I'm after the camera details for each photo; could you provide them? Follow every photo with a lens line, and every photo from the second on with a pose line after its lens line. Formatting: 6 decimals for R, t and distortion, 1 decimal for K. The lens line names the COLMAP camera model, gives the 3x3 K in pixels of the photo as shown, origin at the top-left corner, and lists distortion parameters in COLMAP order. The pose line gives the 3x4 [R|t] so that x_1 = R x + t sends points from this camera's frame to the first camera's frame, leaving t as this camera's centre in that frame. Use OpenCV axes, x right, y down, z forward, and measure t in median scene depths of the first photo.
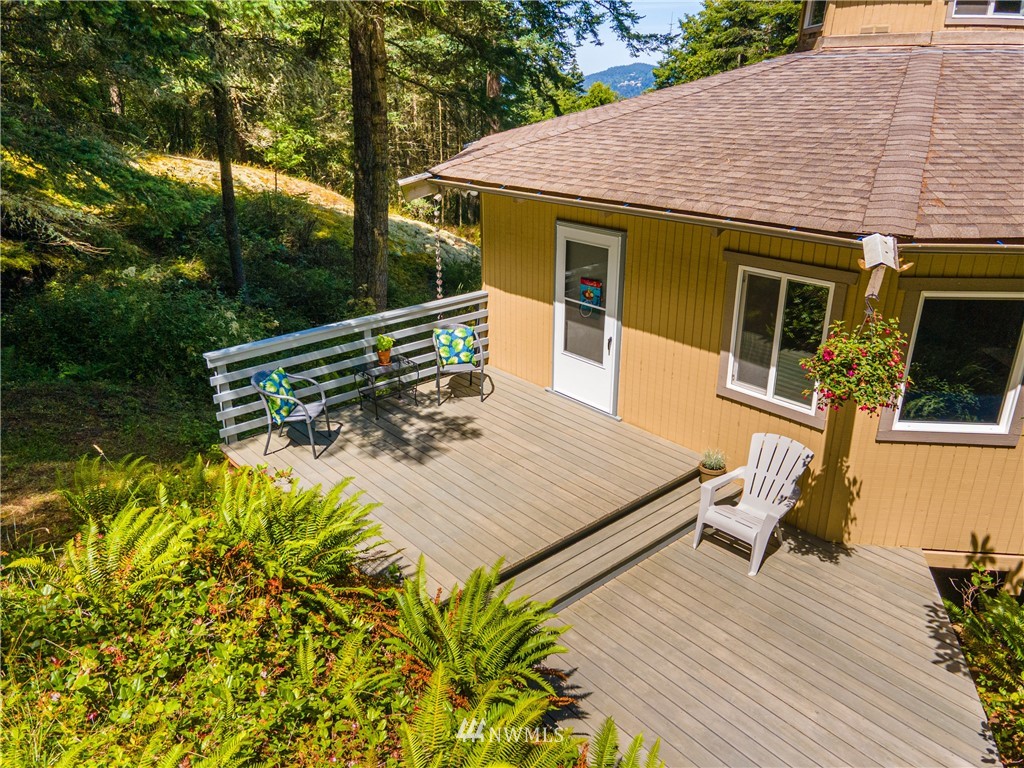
lens RADIAL K [[746.4, 0, 512.0], [0, 746.4, 384.0], [0, 0, 1]] dist [0.049261, 0.002123]
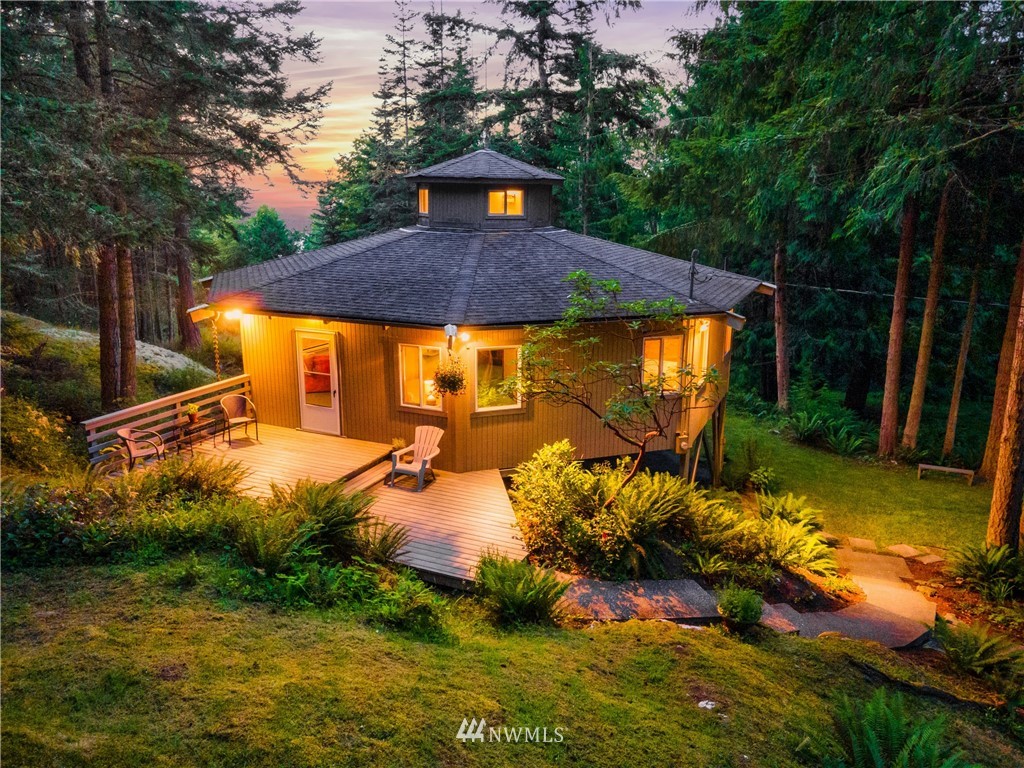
lens RADIAL K [[746.4, 0, 512.0], [0, 746.4, 384.0], [0, 0, 1]] dist [0.049261, 0.002123]
pose [[0.910880, -0.094563, 0.401690, -0.188857], [0.148106, 0.983453, -0.104330, 0.161952], [-0.385178, 0.154525, 0.909813, -0.737196]]
